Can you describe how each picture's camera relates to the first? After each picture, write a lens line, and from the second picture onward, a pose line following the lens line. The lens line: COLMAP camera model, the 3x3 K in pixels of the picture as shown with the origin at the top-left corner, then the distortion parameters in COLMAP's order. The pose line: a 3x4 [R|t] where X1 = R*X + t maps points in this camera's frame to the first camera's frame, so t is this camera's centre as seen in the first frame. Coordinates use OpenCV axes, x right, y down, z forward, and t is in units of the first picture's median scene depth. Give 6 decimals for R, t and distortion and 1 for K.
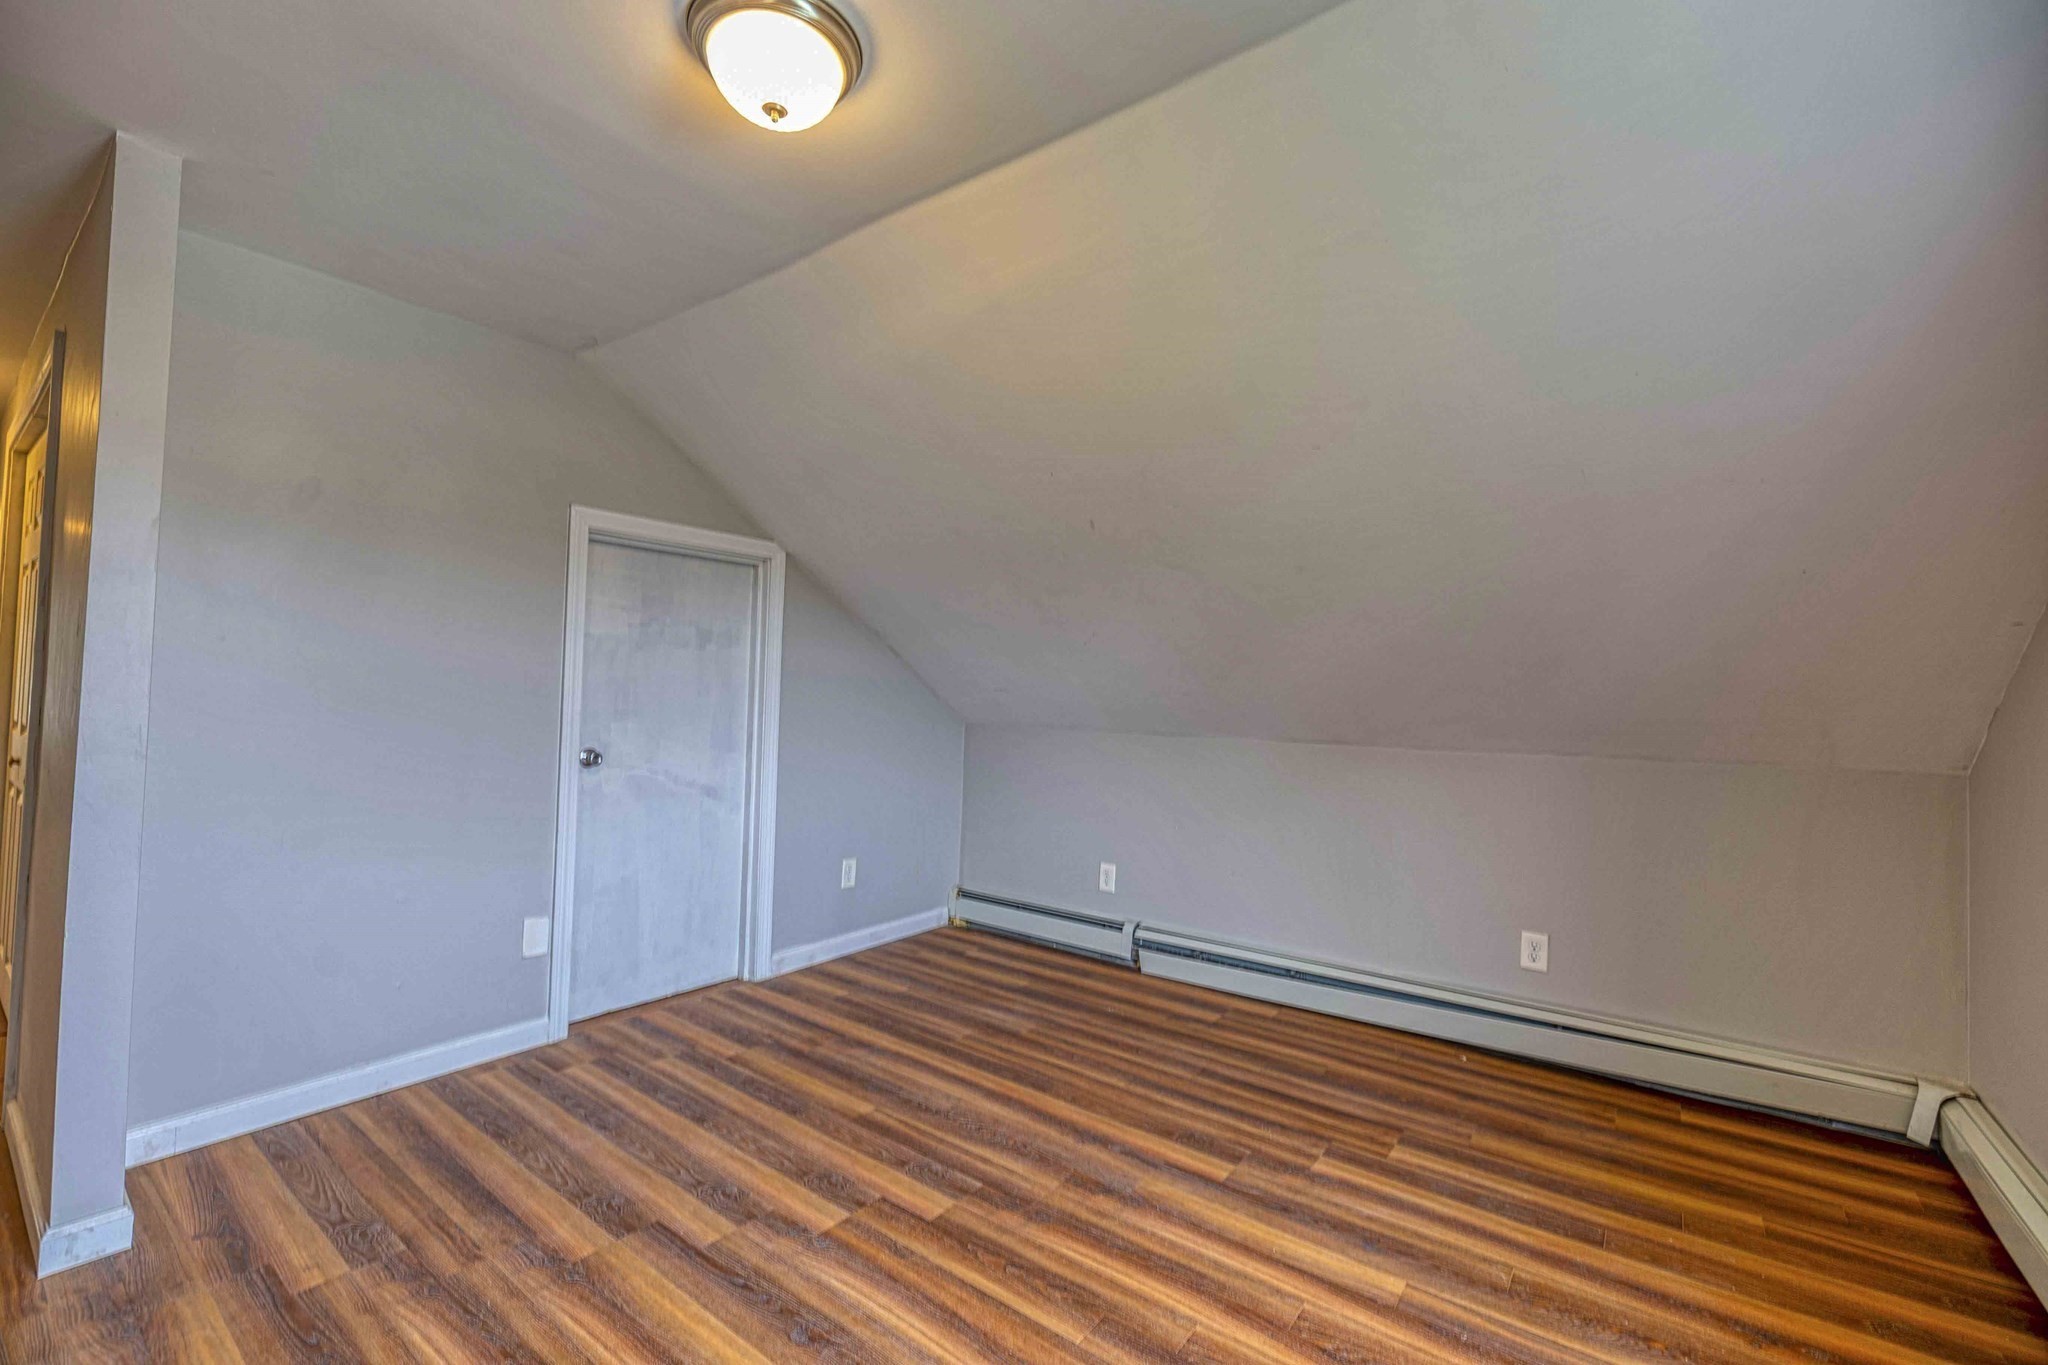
lens RADIAL K [[848.3, 0, 1016.1], [0, 848.3, 680.9], [0, 0, 1]] dist [-0.000026, -0.001019]
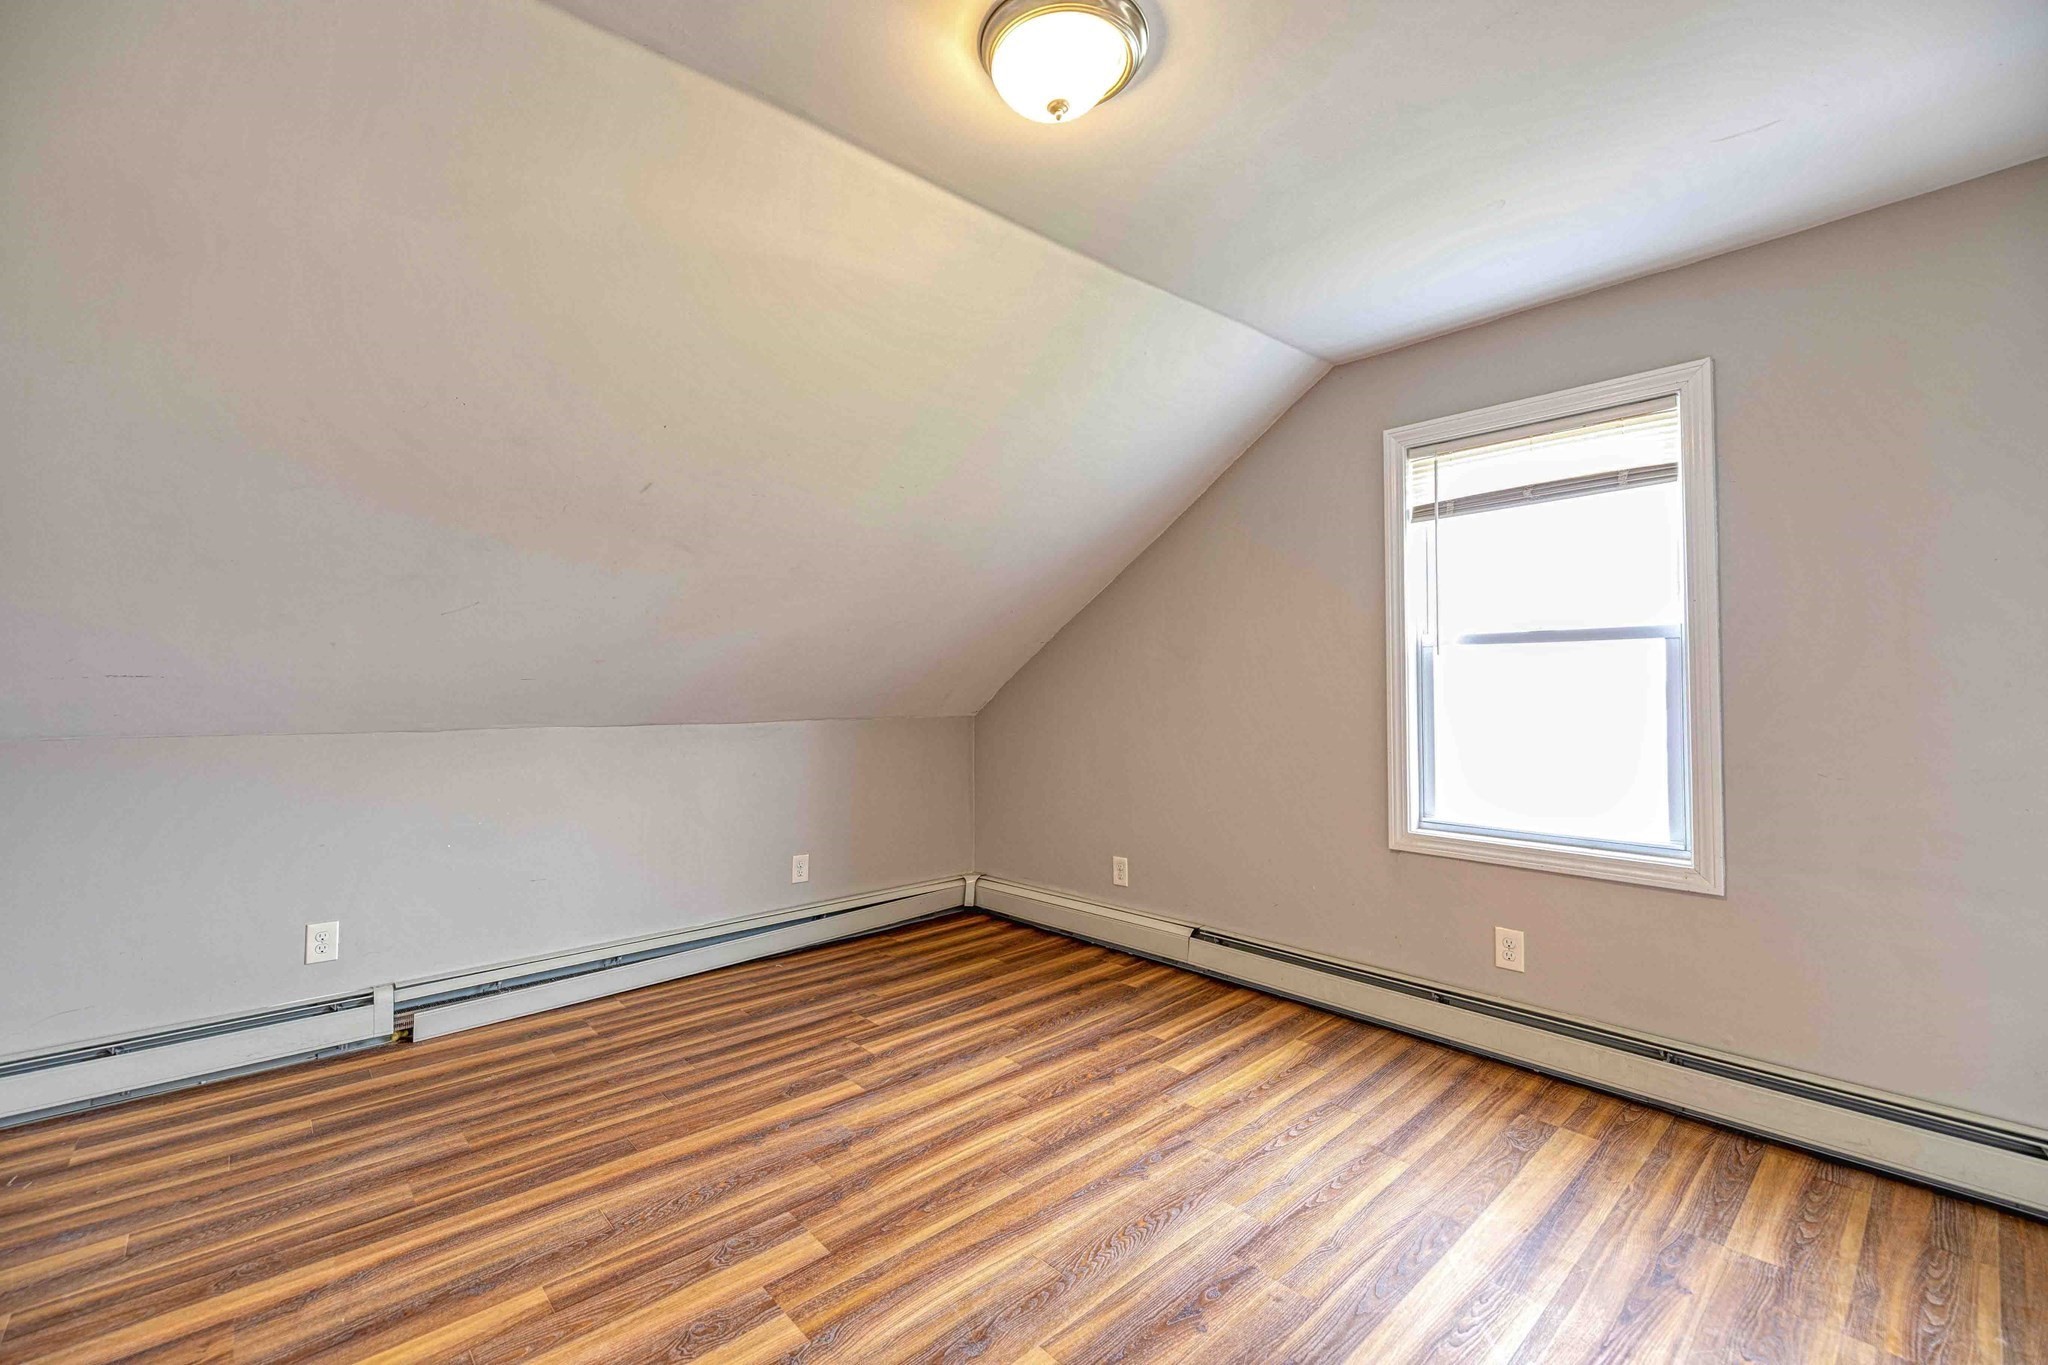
lens RADIAL K [[848.3, 0, 1015.3], [0, 848.3, 683.7], [0, 0, 1]] dist [-0.000026, -0.001019]
pose [[0.195401, -0.019468, 0.980530, -0.758354], [-0.012517, 0.999672, 0.022342, -0.008211], [-0.980644, -0.016639, 0.195093, 0.496762]]
